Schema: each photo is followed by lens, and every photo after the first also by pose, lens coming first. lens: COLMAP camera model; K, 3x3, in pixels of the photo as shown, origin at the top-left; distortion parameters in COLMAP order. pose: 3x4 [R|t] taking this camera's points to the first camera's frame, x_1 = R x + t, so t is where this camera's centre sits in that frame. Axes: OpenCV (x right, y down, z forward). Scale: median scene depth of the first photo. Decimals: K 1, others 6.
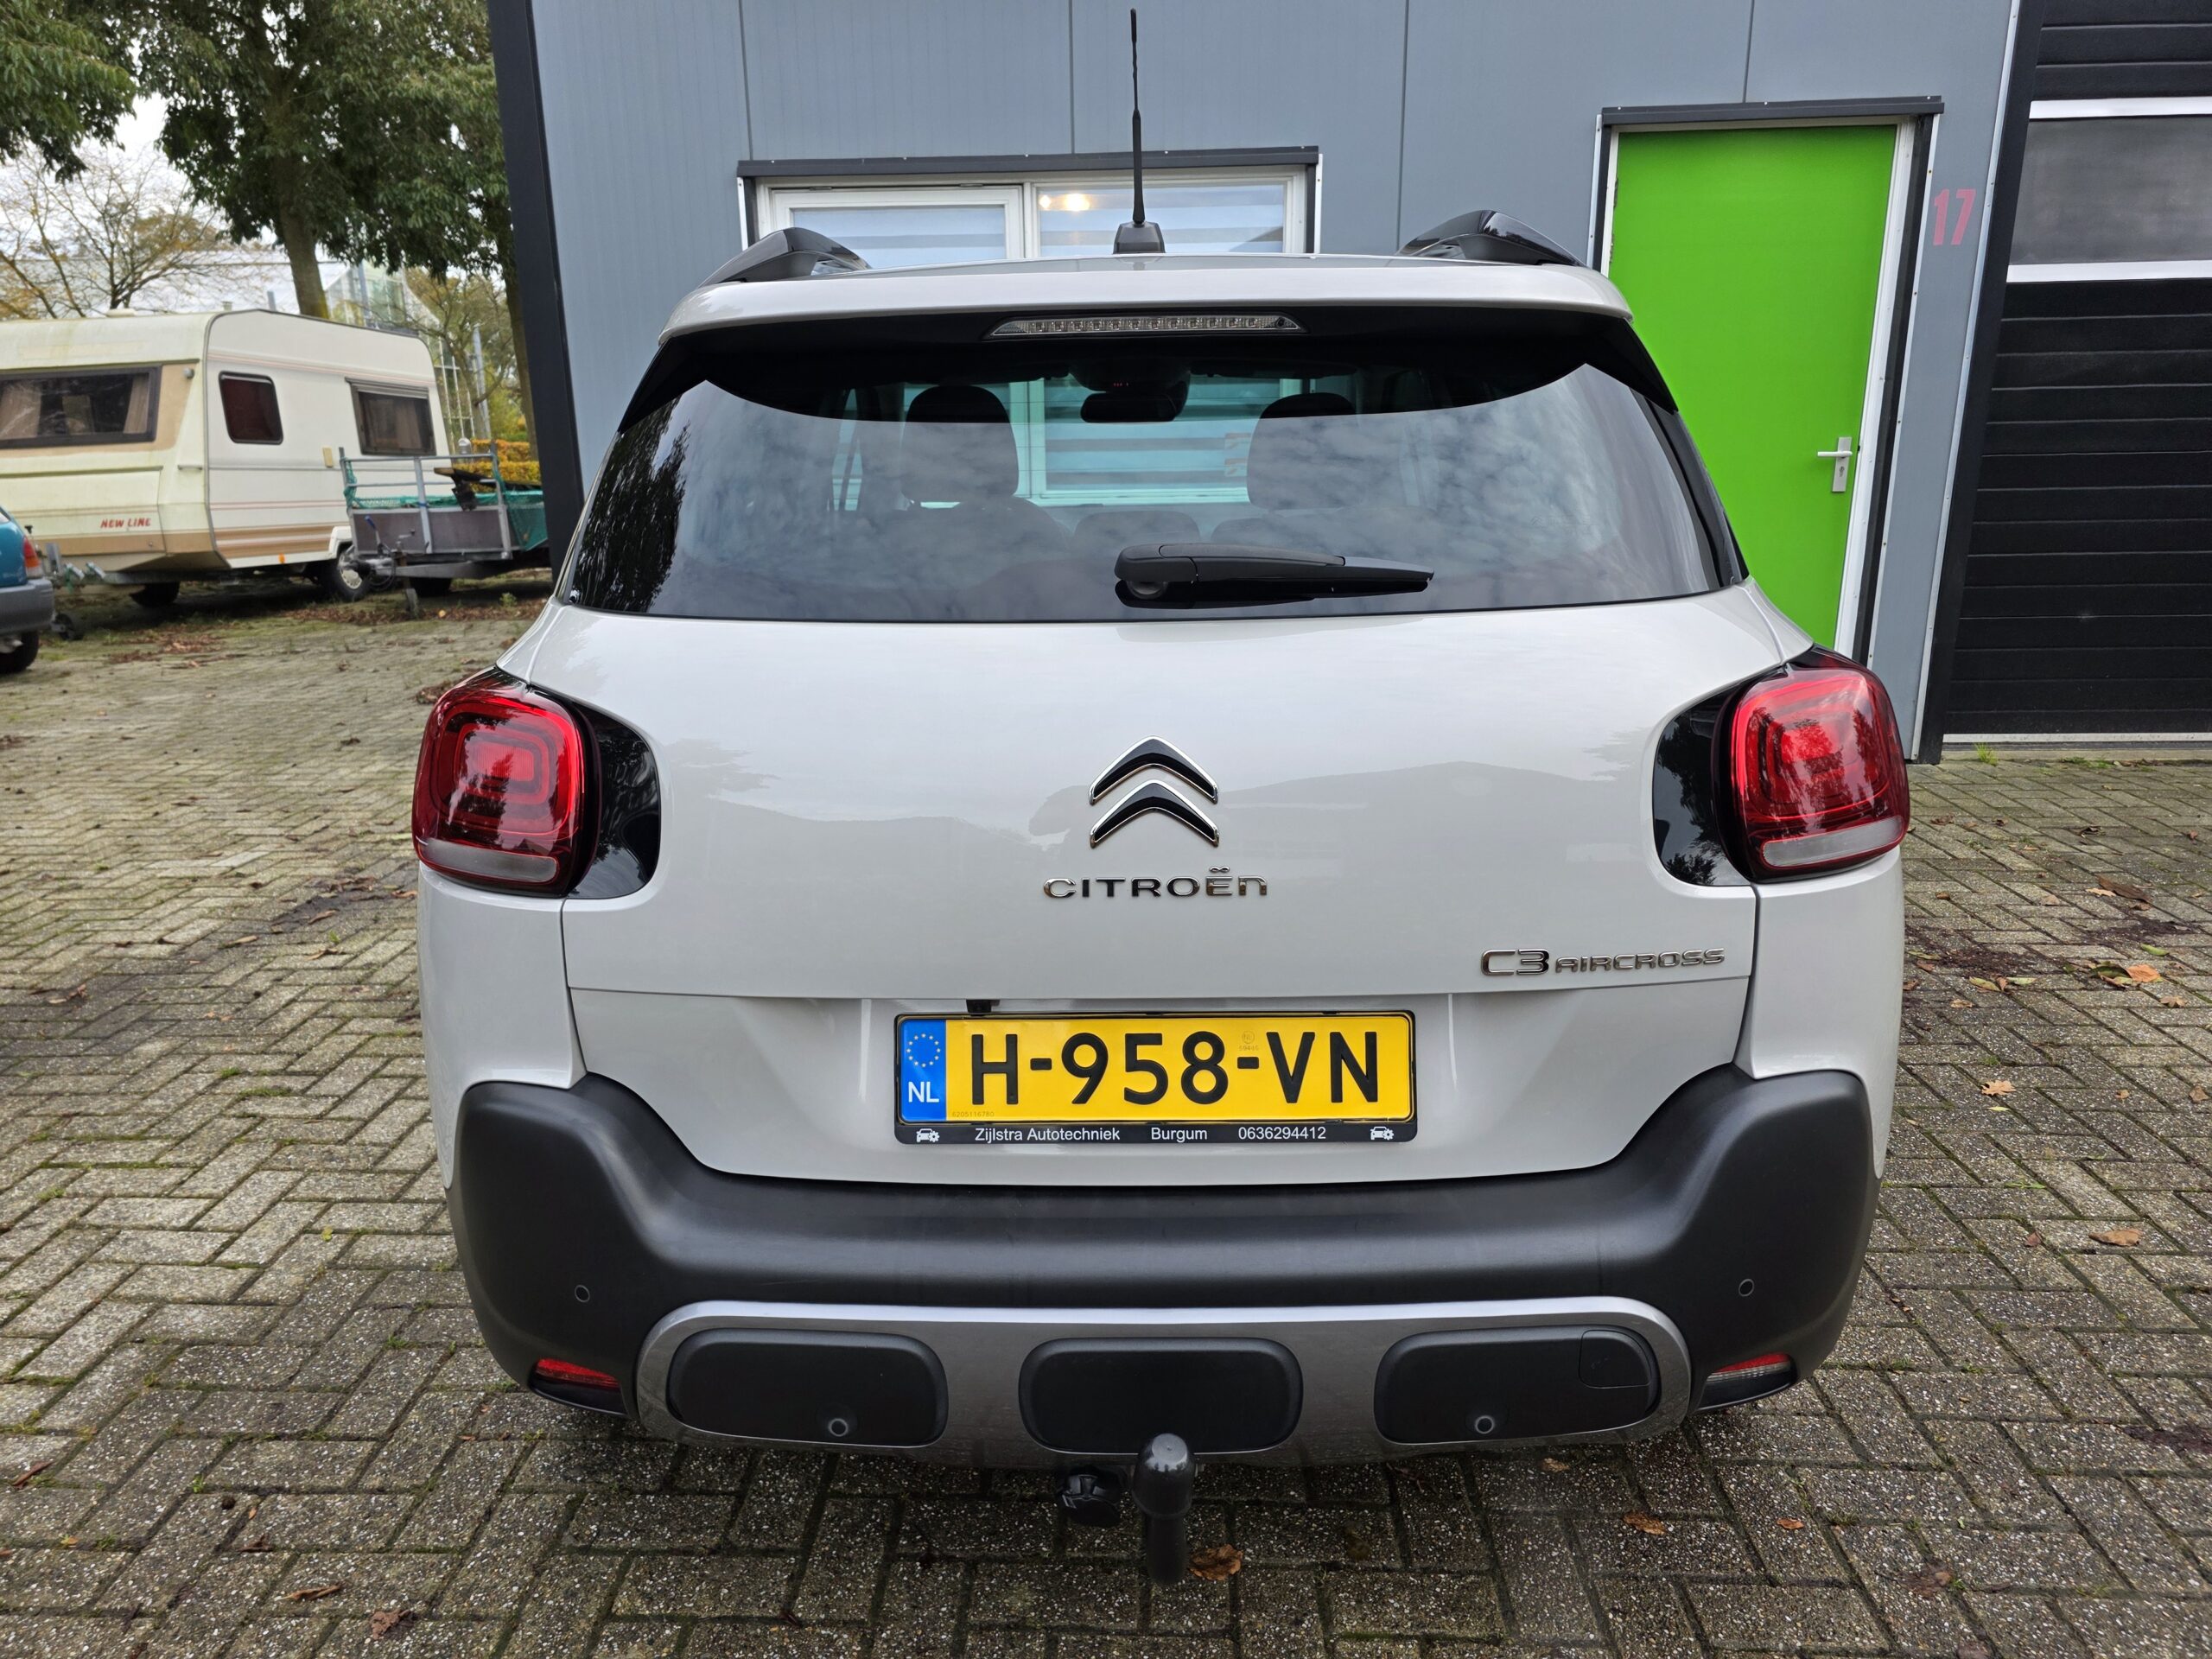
lens RADIAL K [[1482.7, 0, 1084.7], [0, 1482.7, 835.0], [0, 0, 1]] dist [0.044823, -0.034713]
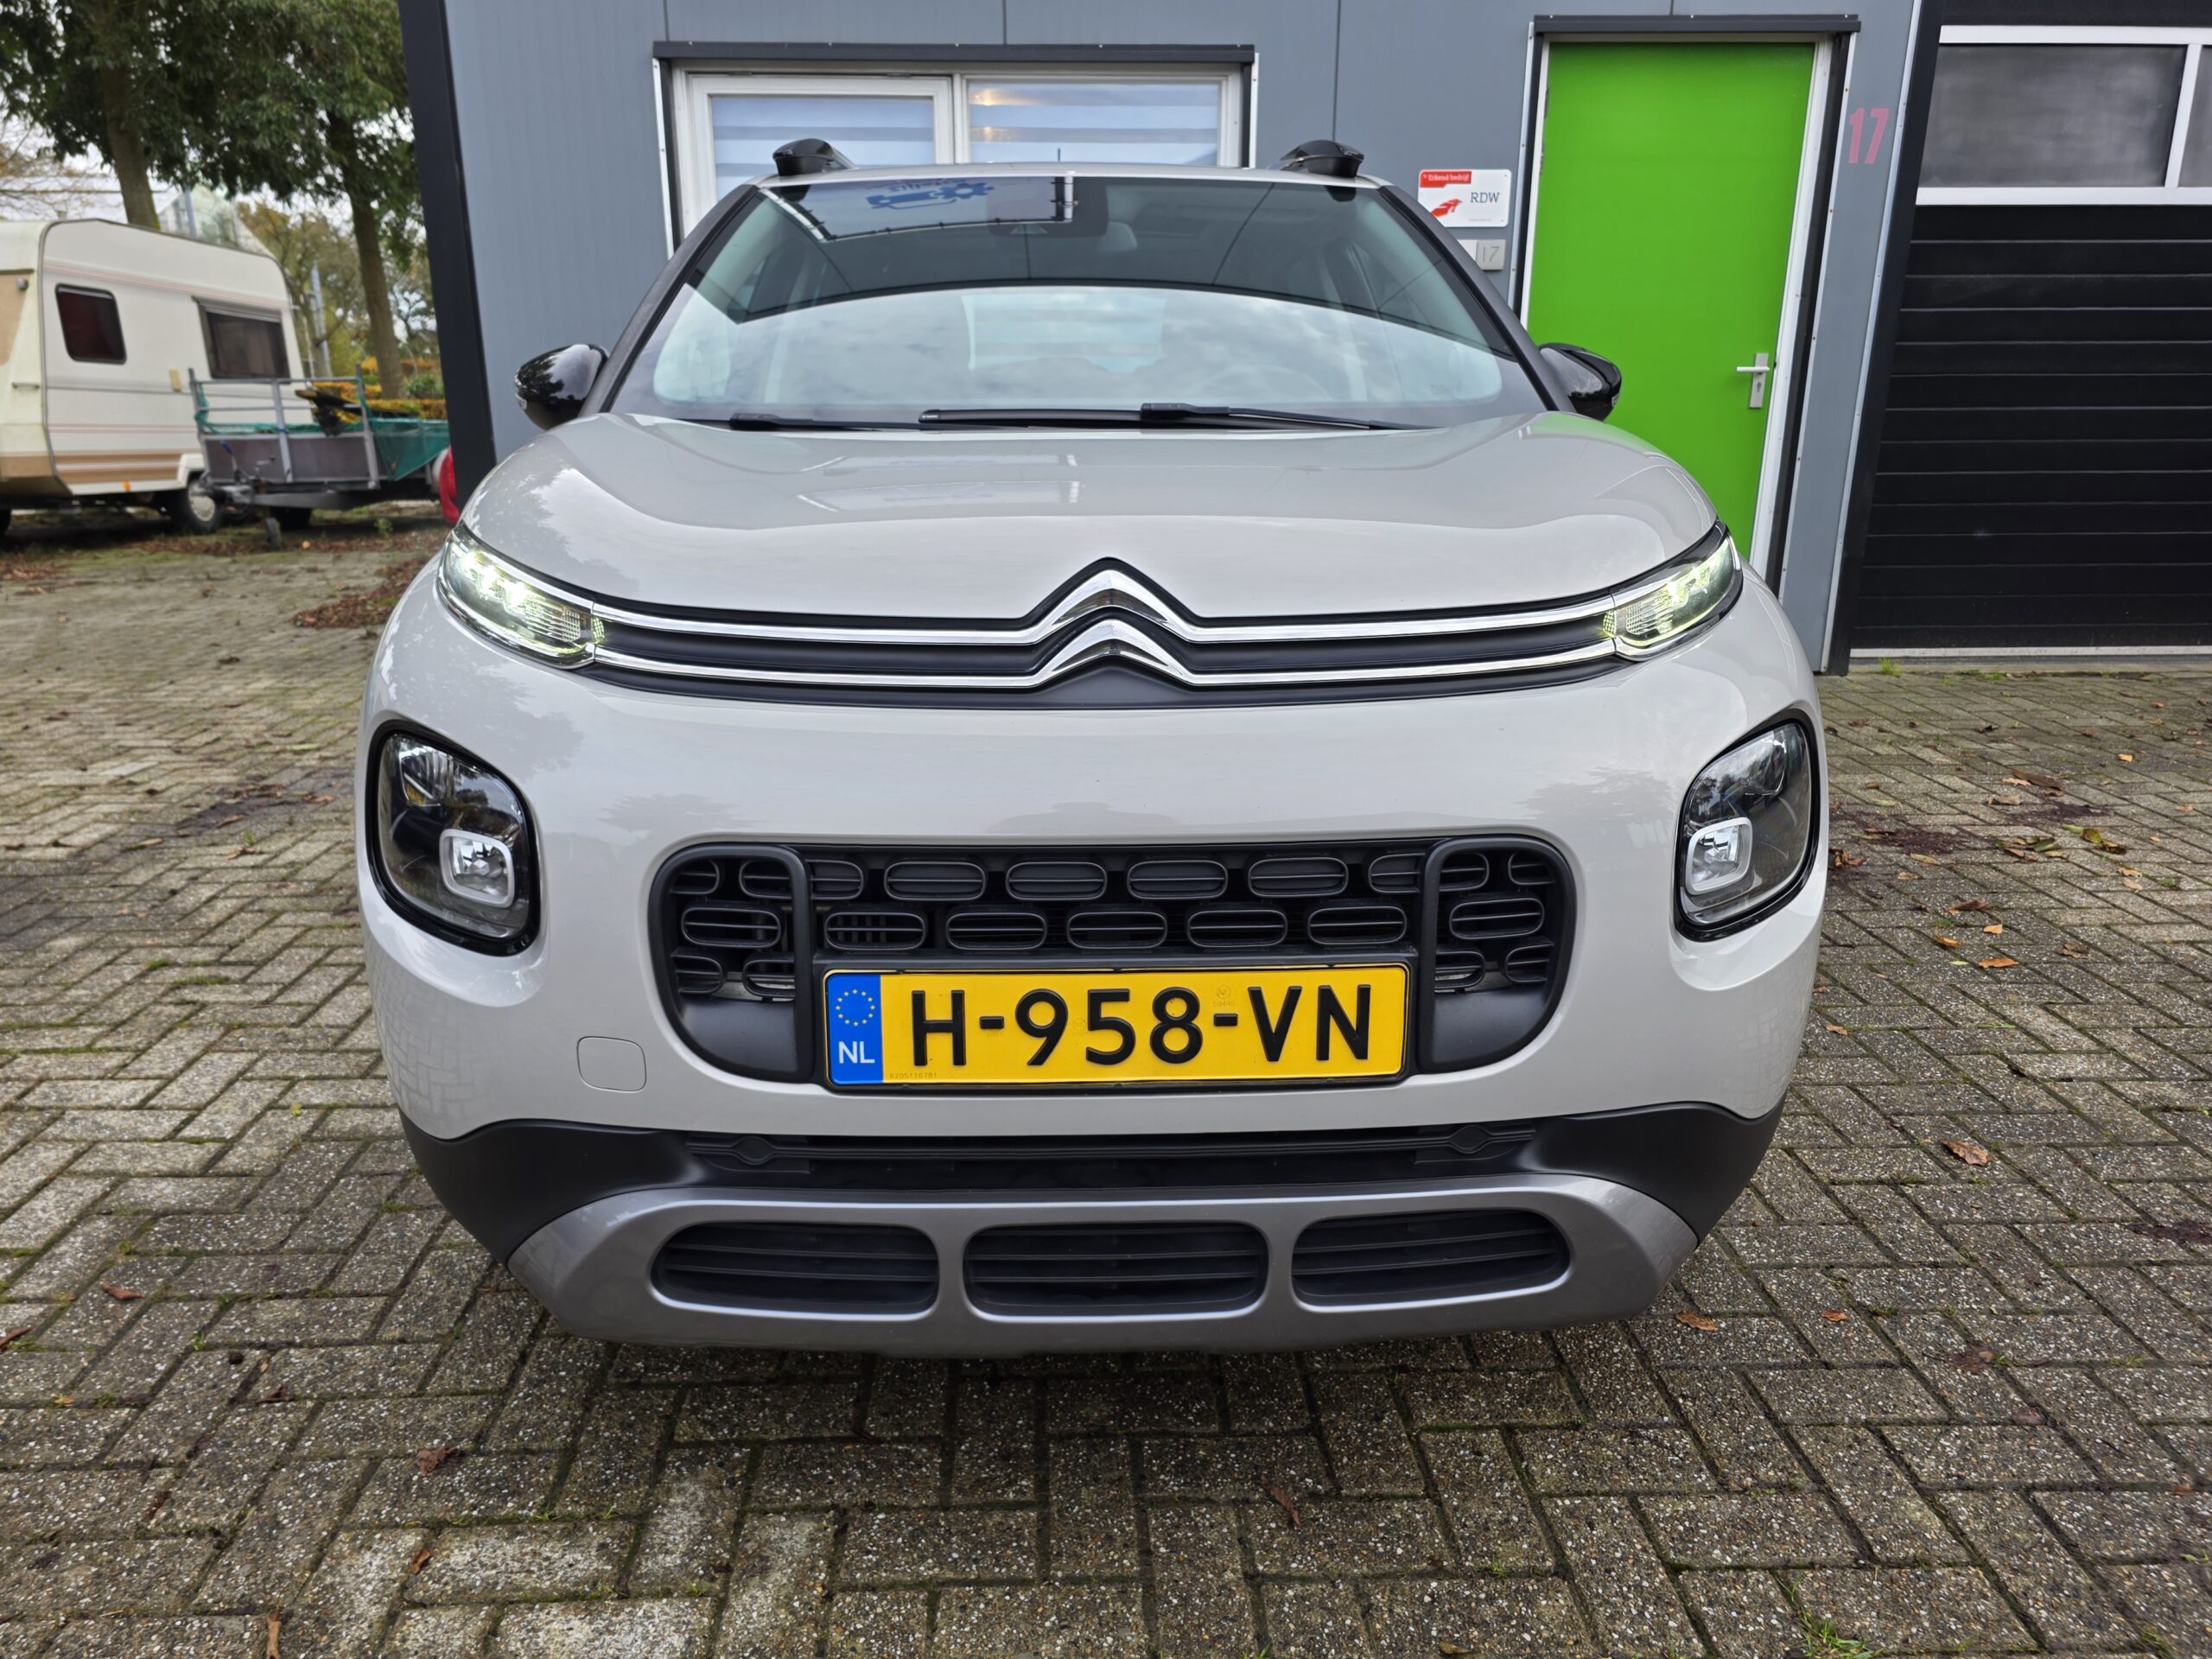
lens RADIAL K [[1493.8, 0, 1079.8], [0, 1493.8, 827.0], [0, 0, 1]] dist [0.042116, -0.034714]
pose [[0.996718, -0.008248, 0.080531, -0.074407], [0.006759, 0.999801, 0.018747, 0.062280], [-0.080670, -0.018142, 0.996576, 0.014034]]
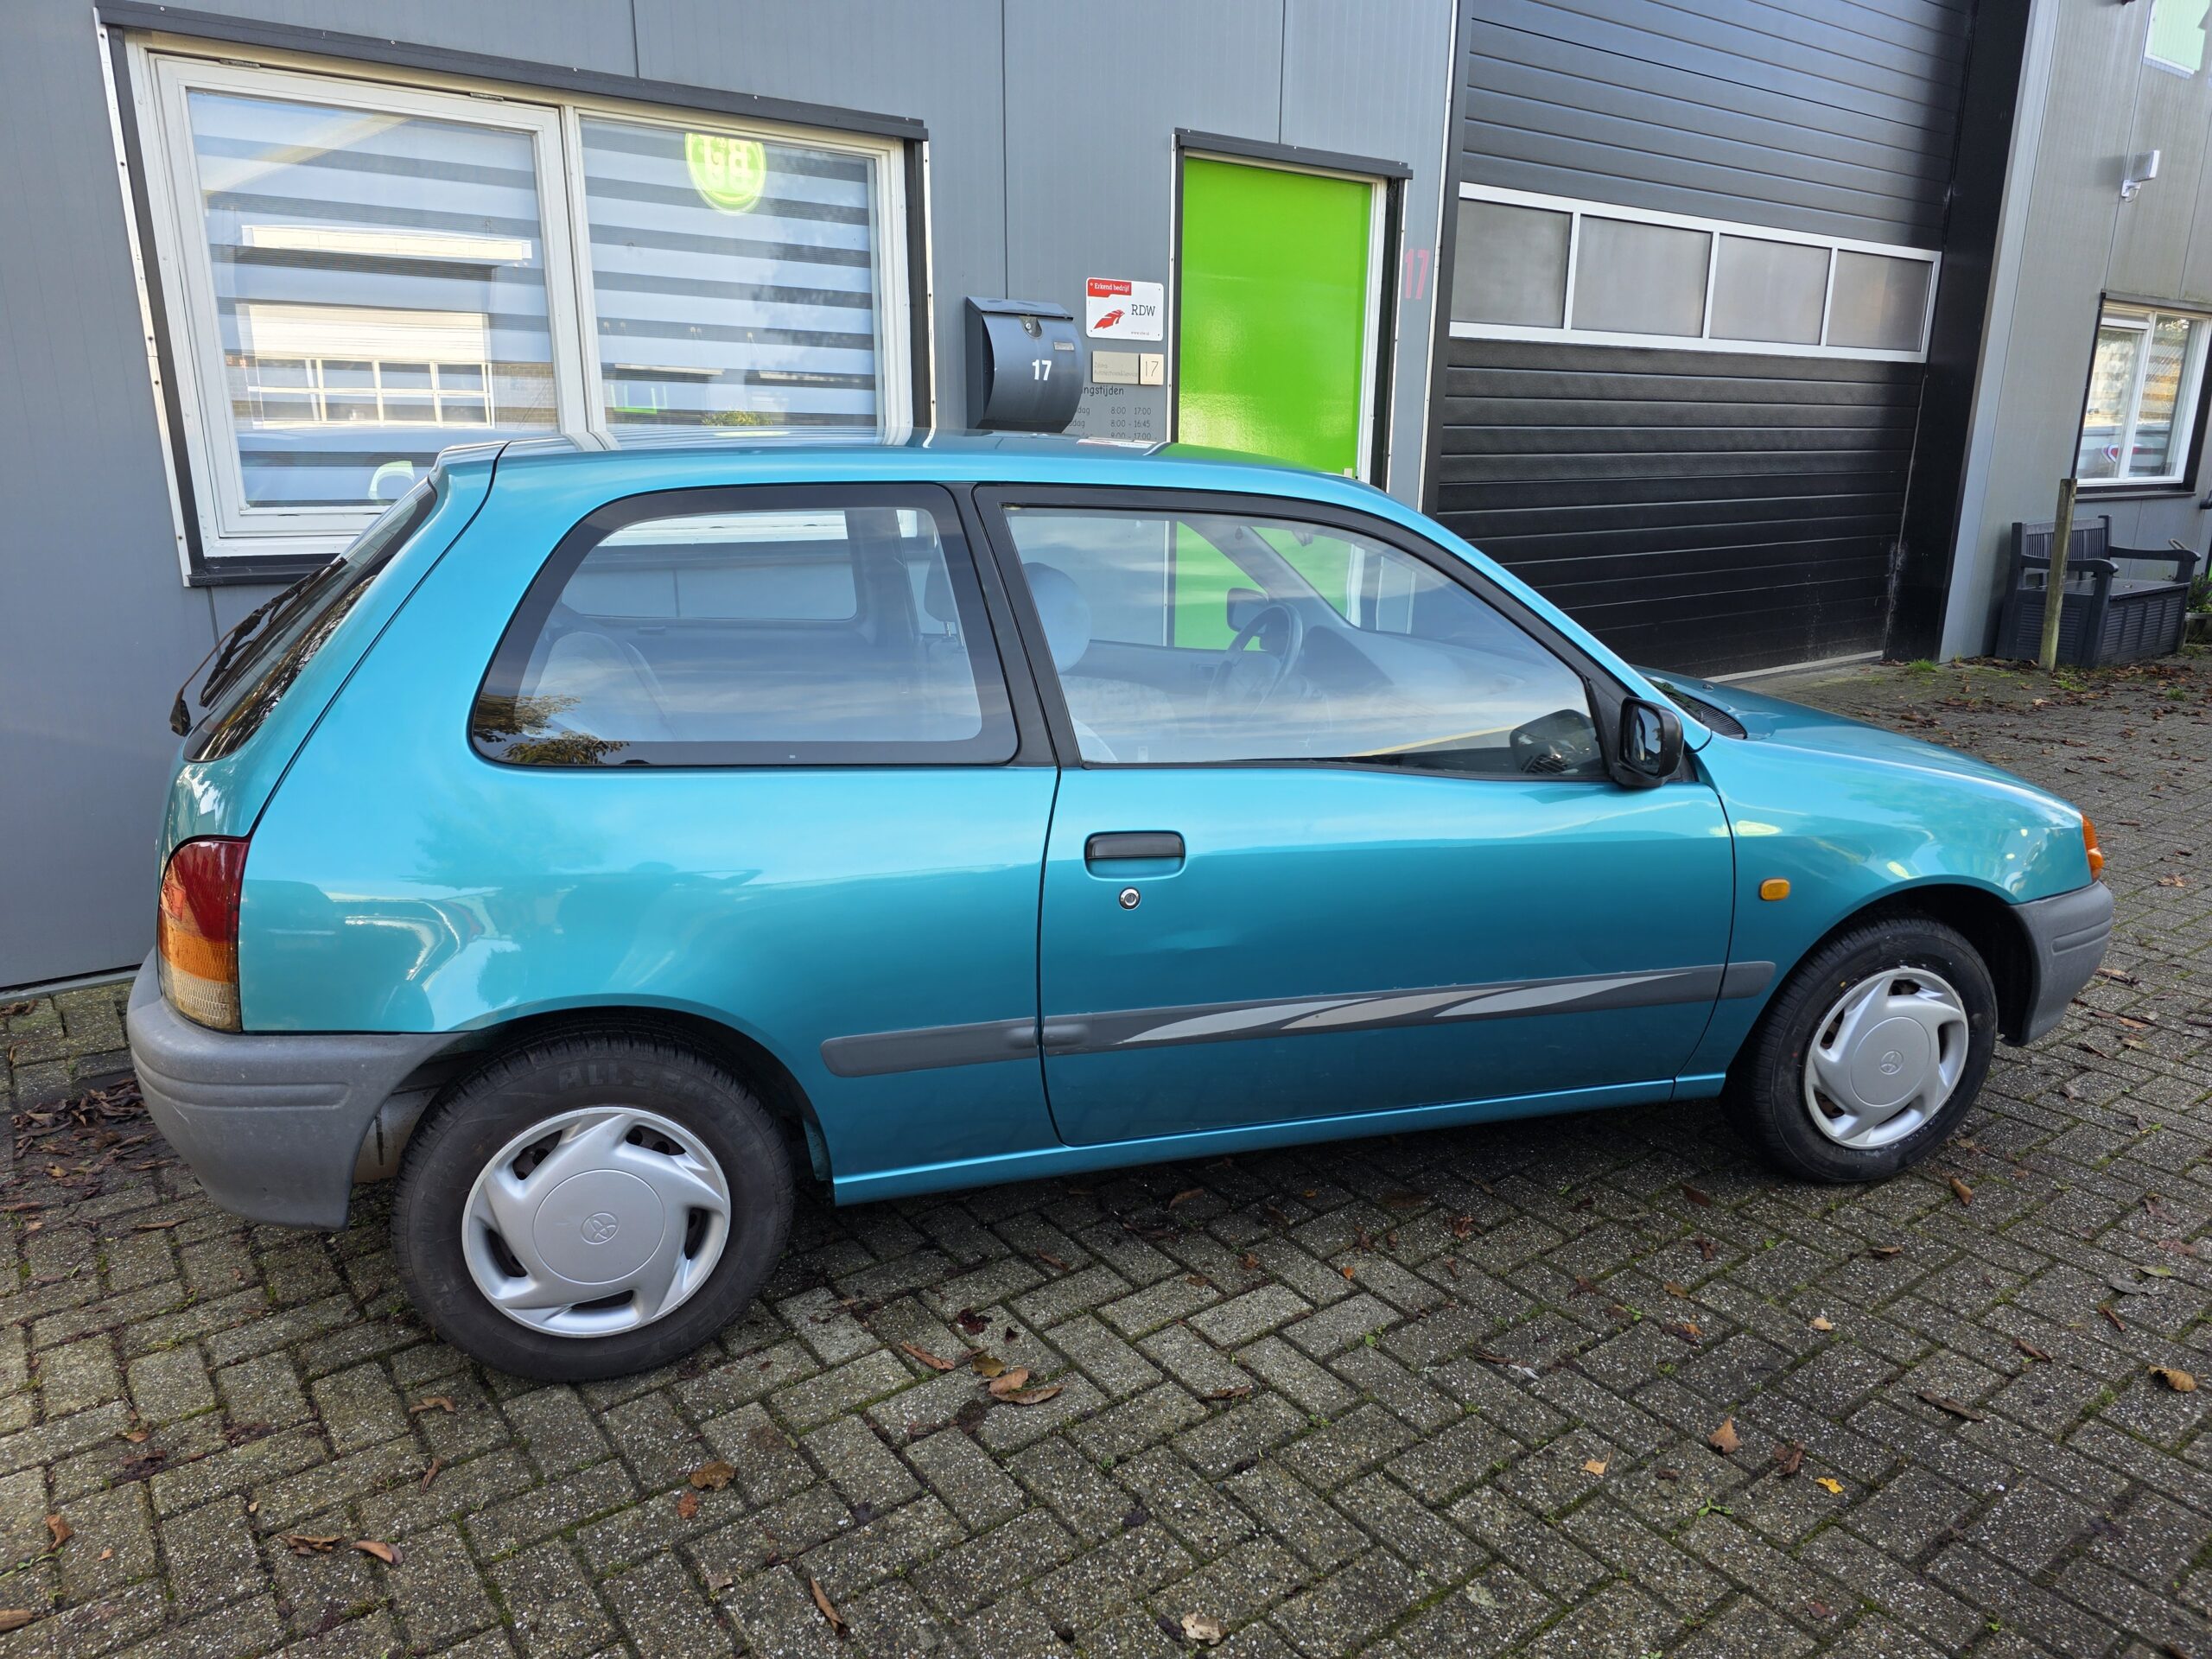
lens RADIAL K [[1464.7, 0, 1113.9], [0, 1464.7, 838.2], [0, 0, 1]] dist [0.054937, -0.058695]
pose [[0.769778, -0.148065, 0.620901, -0.593450], [0.145527, 0.987816, 0.055142, -0.147718], [-0.621501, 0.047911, 0.781947, 0.498532]]
